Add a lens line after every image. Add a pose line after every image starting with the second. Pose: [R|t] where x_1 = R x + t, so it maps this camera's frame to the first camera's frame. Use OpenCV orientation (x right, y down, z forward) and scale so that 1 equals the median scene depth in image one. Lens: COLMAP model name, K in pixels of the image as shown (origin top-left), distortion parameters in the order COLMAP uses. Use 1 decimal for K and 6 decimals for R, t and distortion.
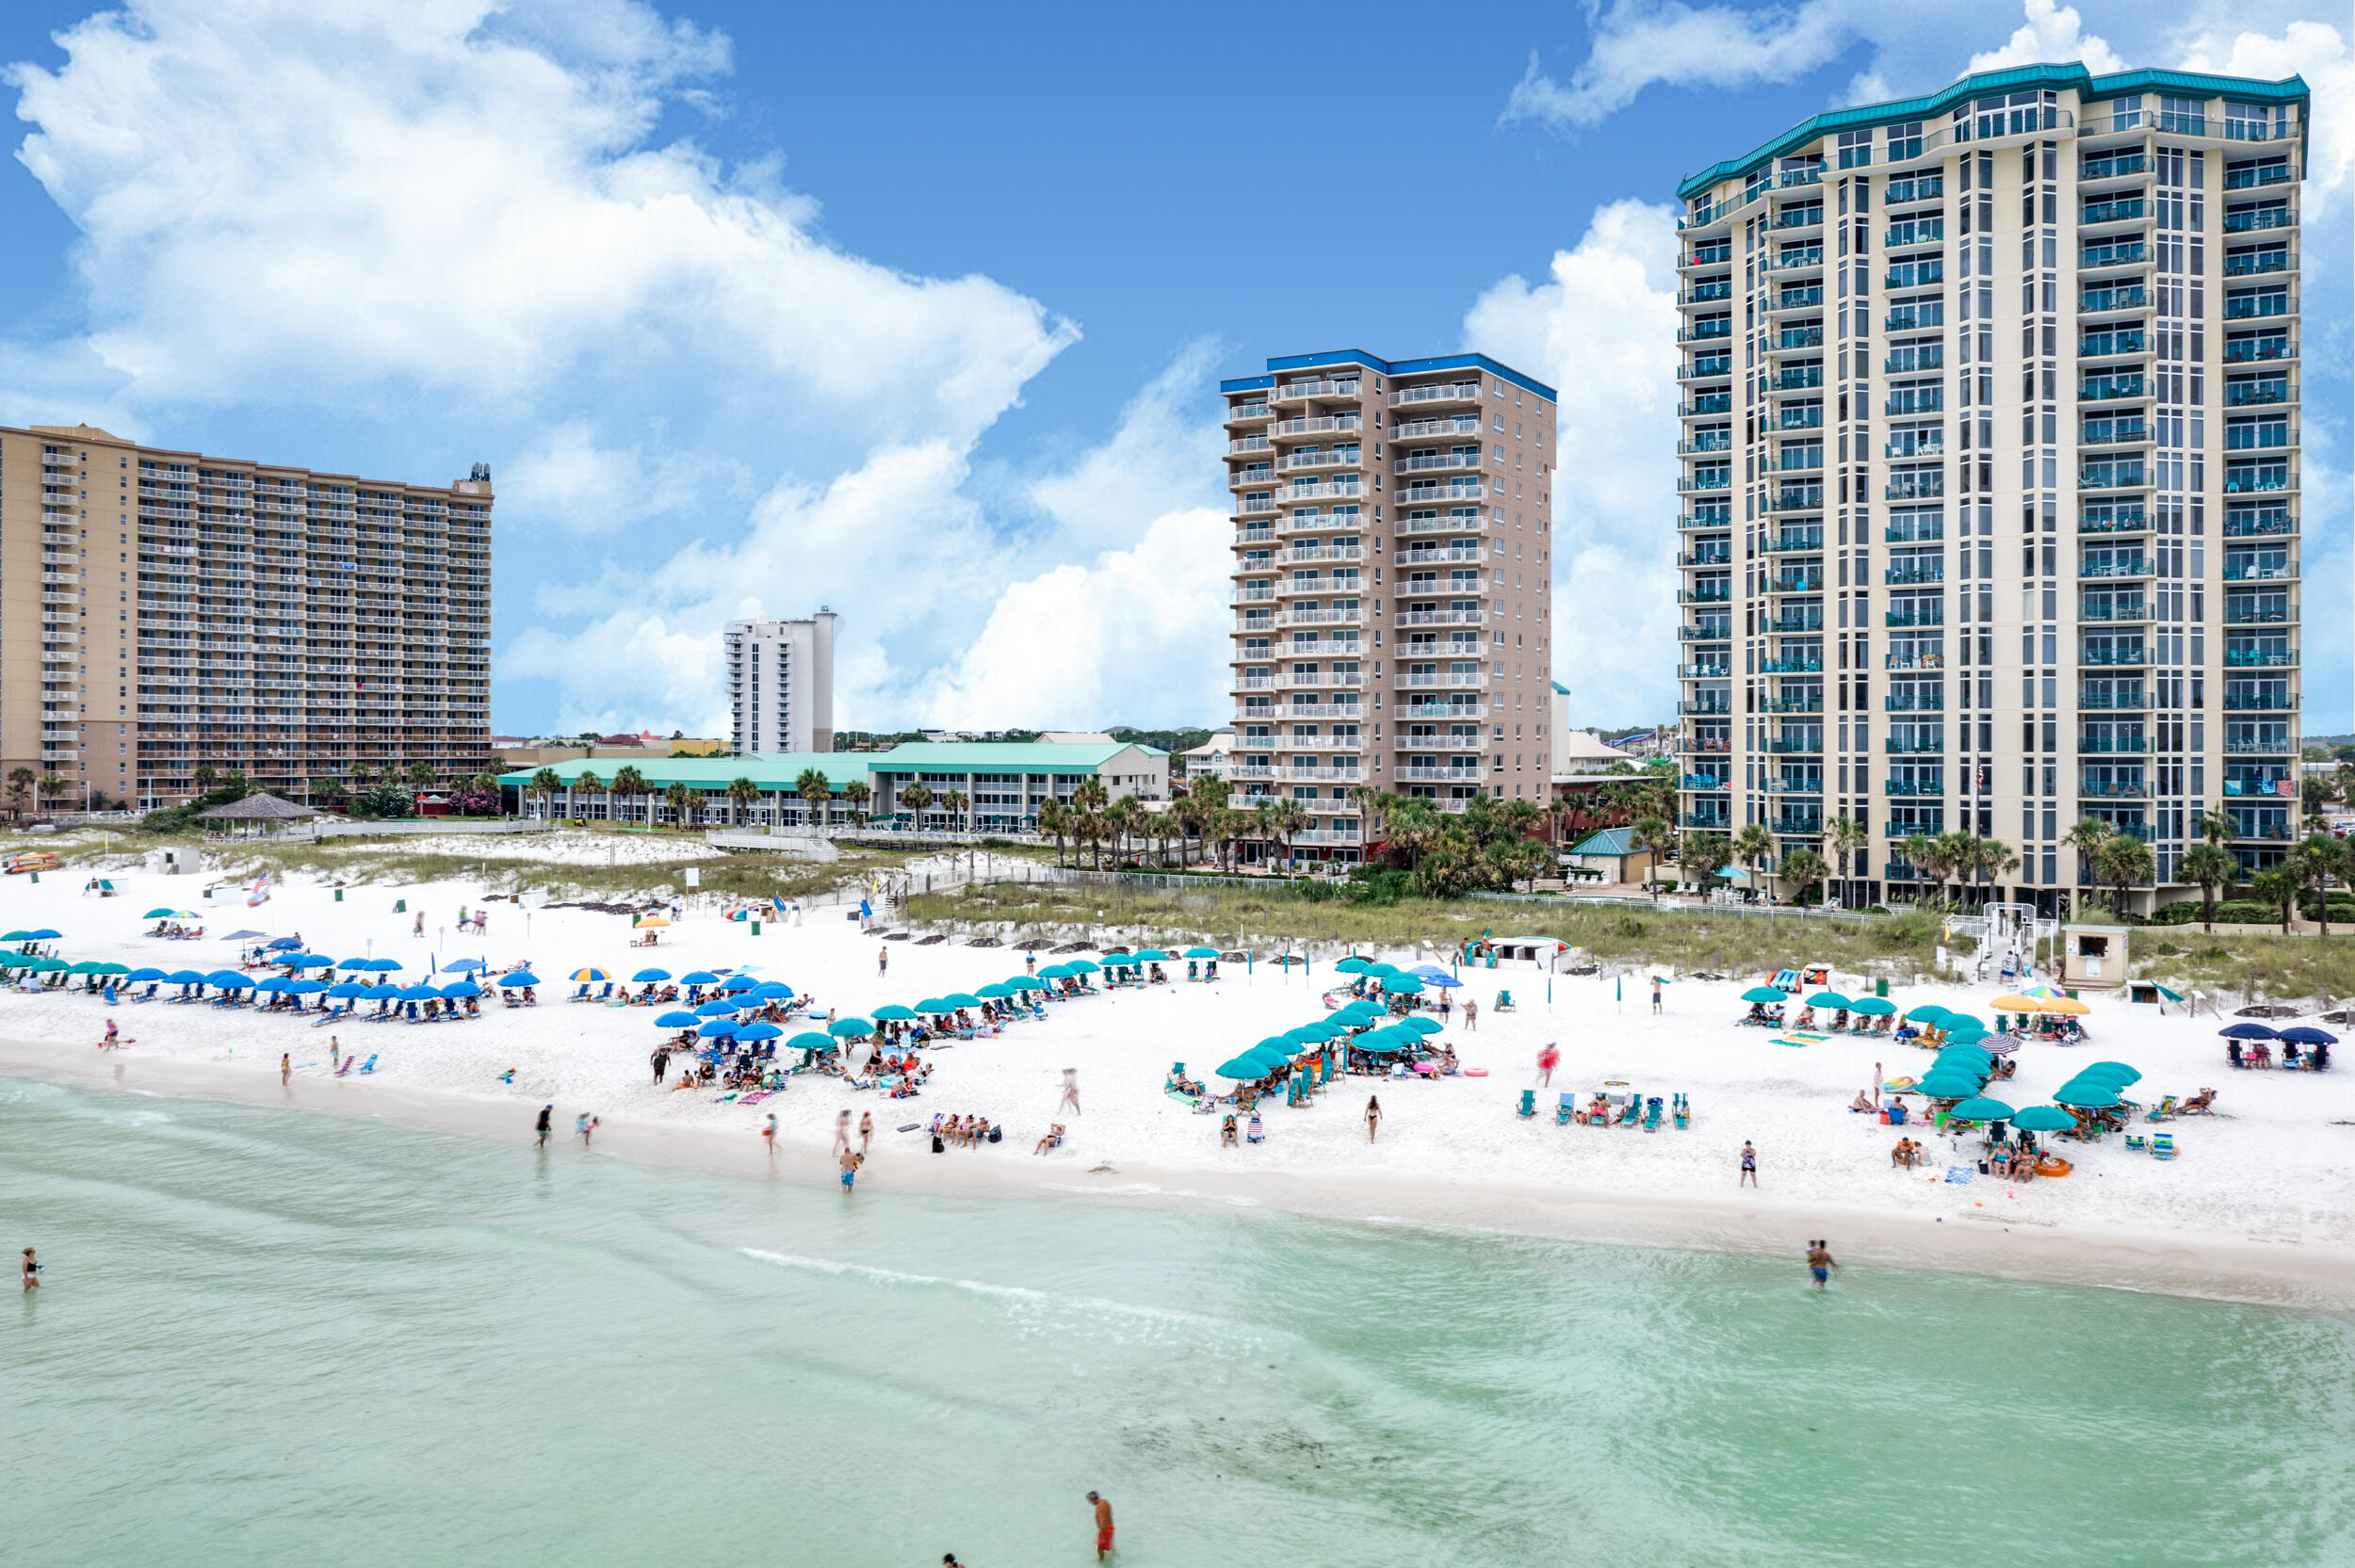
lens RADIAL K [[1866.2, 0, 1158.2], [0, 1866.2, 738.5], [0, 0, 1]] dist [-0.009049, 0.000983]
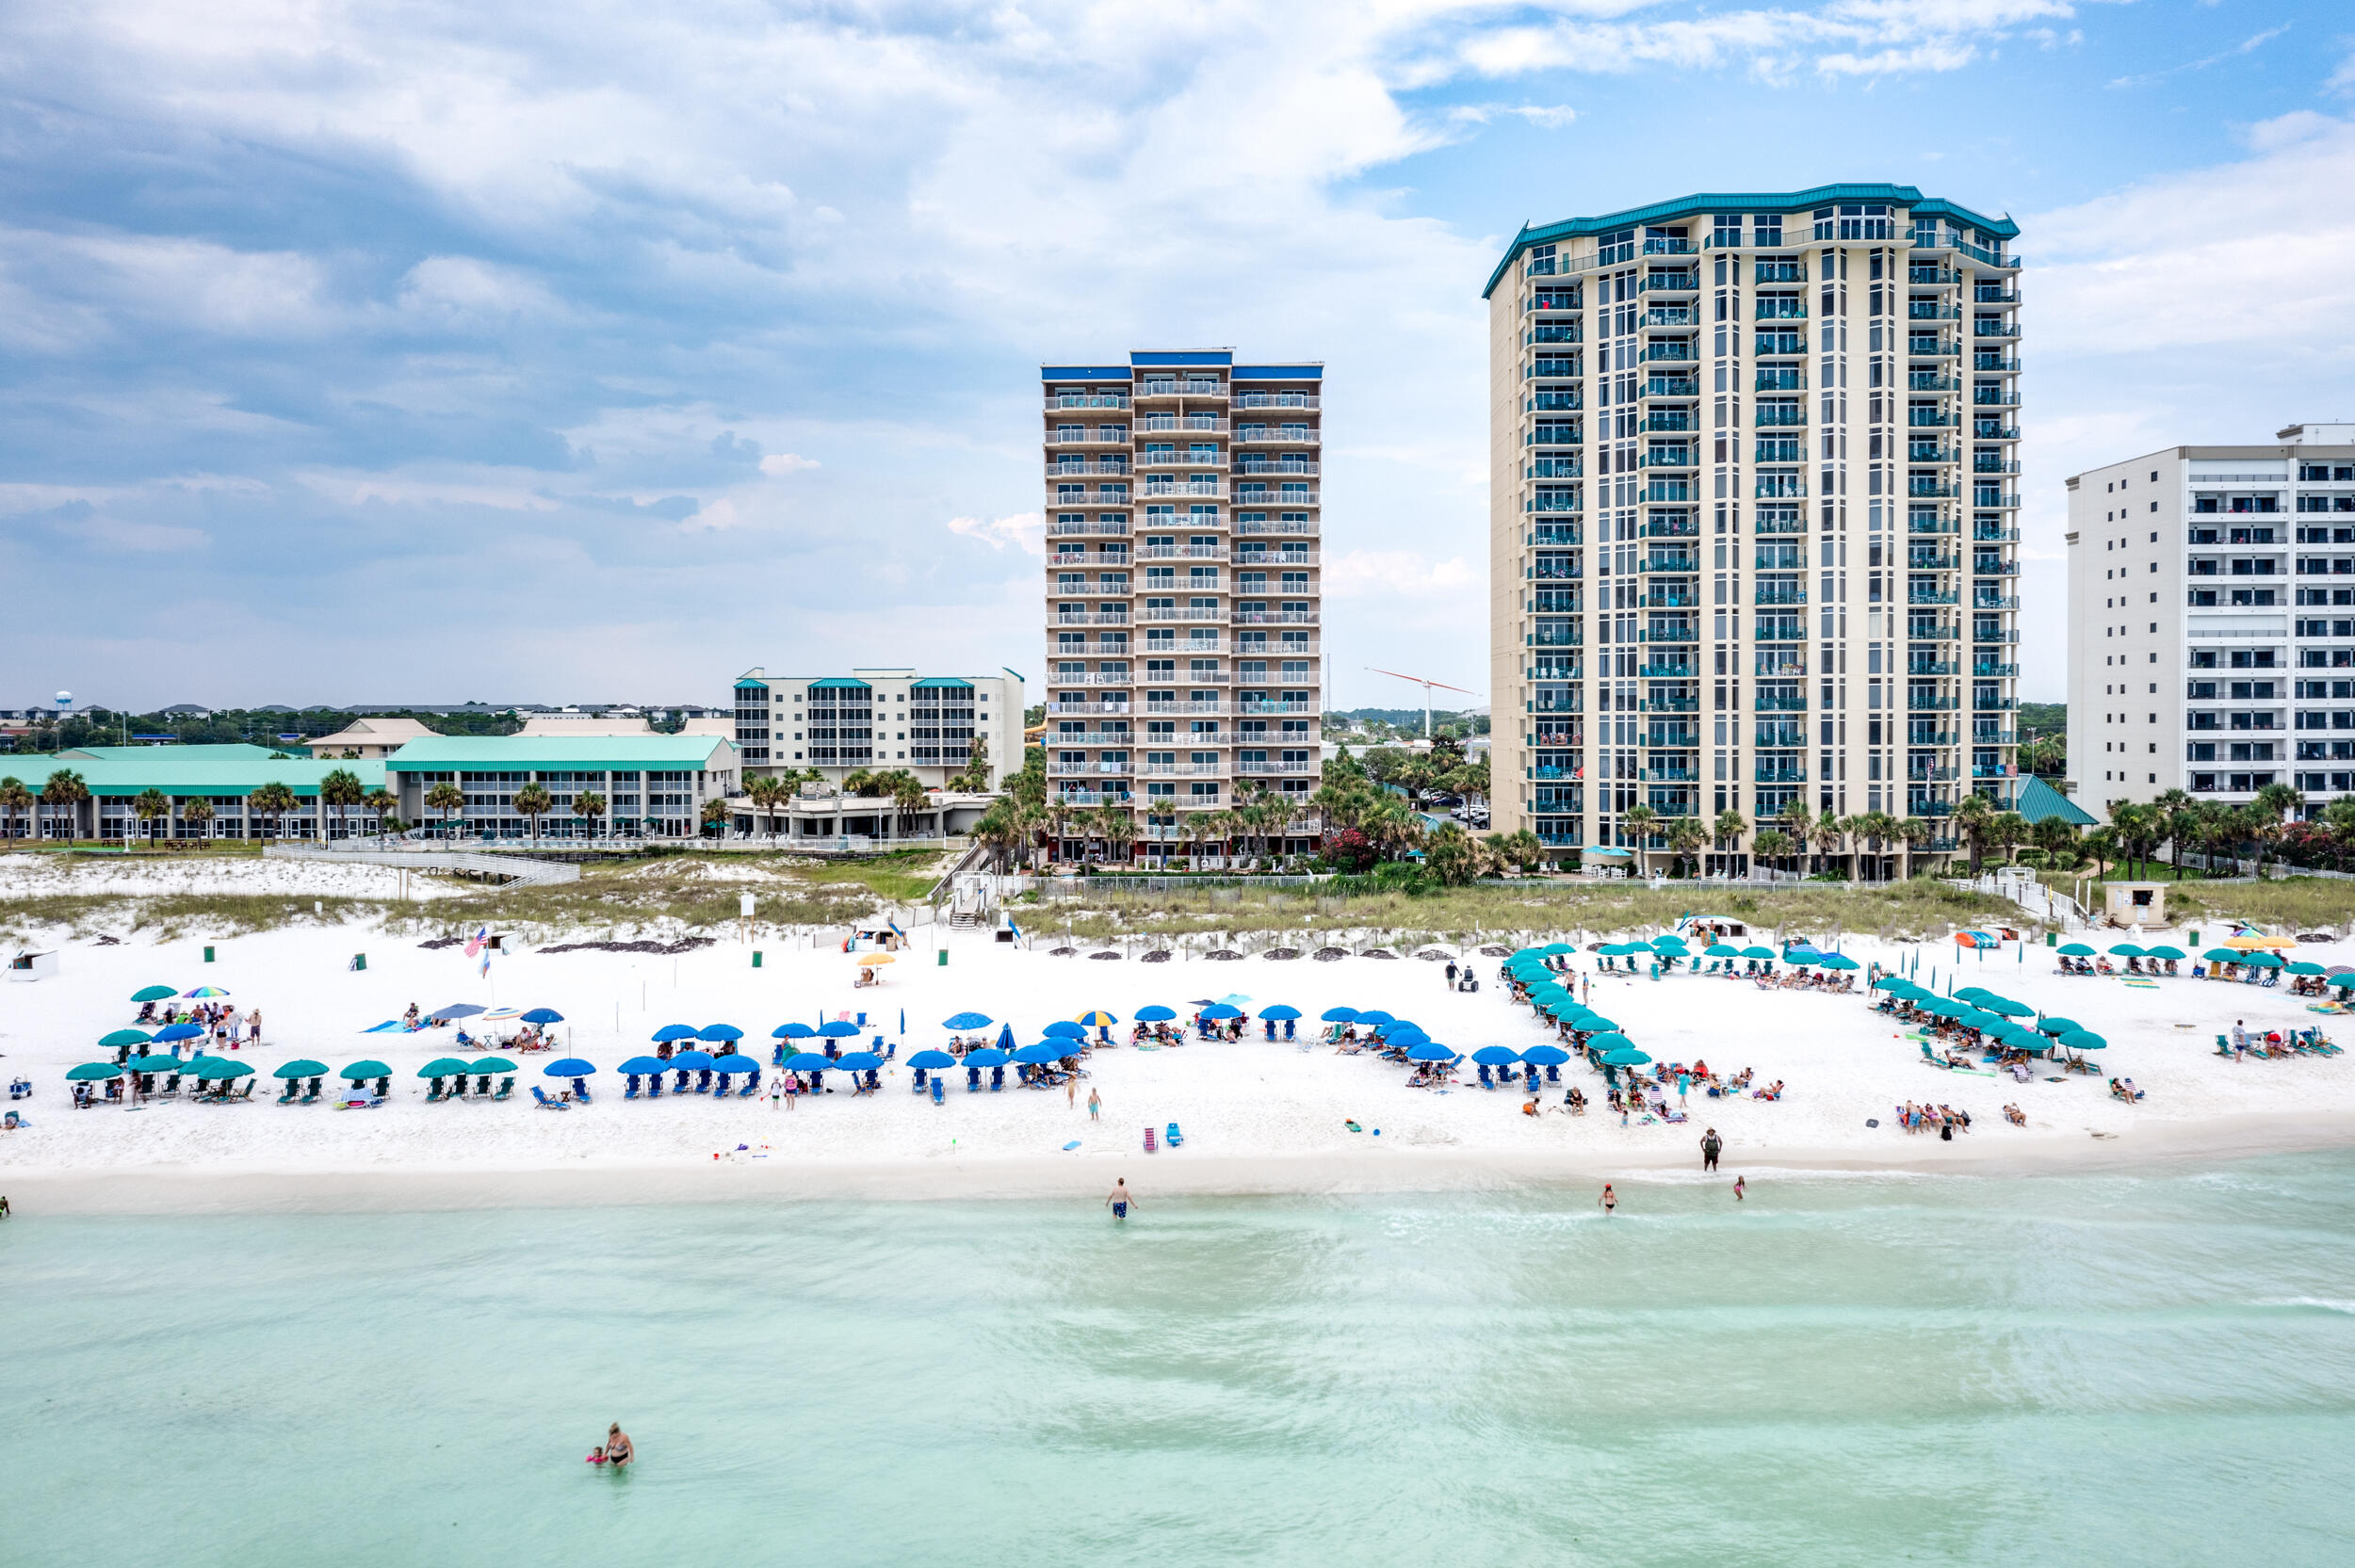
lens RADIAL K [[1866.2, 0, 1185.5], [0, 1866.2, 763.3], [0, 0, 1]] dist [-0.009049, 0.000983]
pose [[0.862128, -0.018908, 0.506338, -0.270252], [0.005114, 0.999577, 0.028621, -0.008756], [-0.506665, -0.022086, 0.861860, 0.080958]]
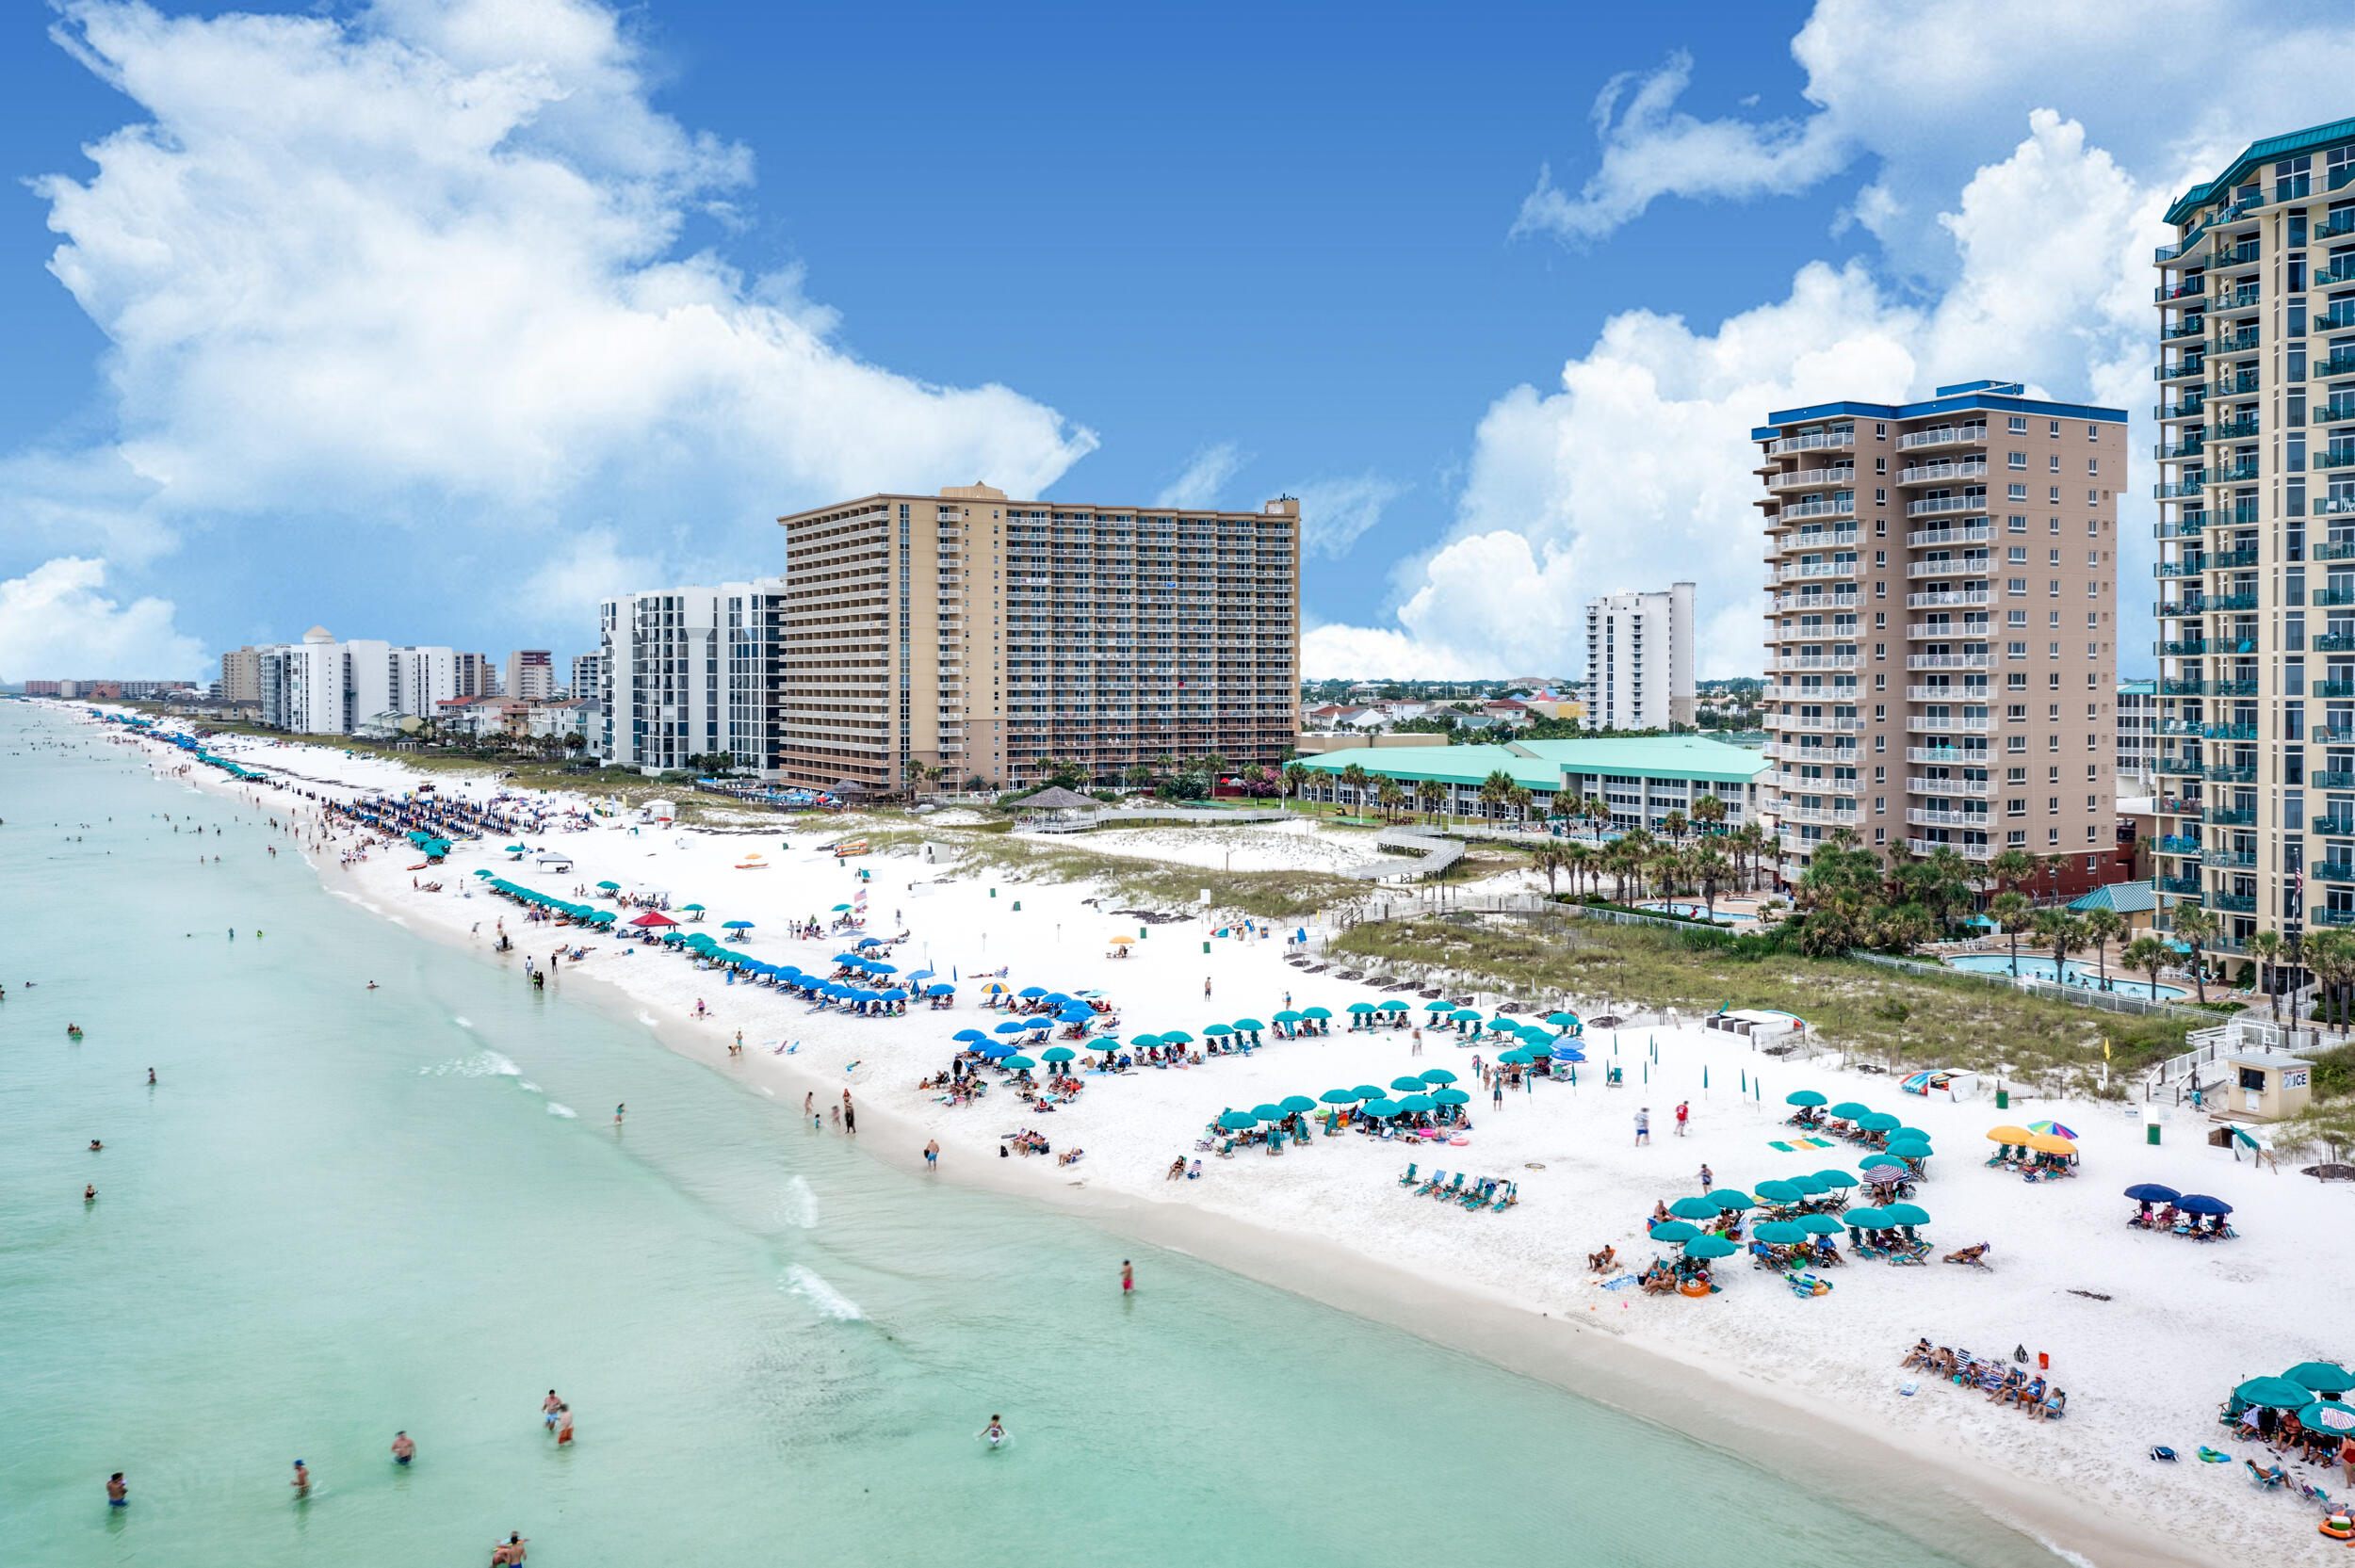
lens RADIAL K [[1866.2, 0, 1164.8], [0, 1866.2, 720.7], [0, 0, 1]] dist [-0.009049, 0.000983]
pose [[0.866637, 0.005019, -0.498914, 0.182413], [0.007180, 0.999720, 0.022530, -0.037501], [0.498887, -0.023107, 0.866359, -0.044505]]
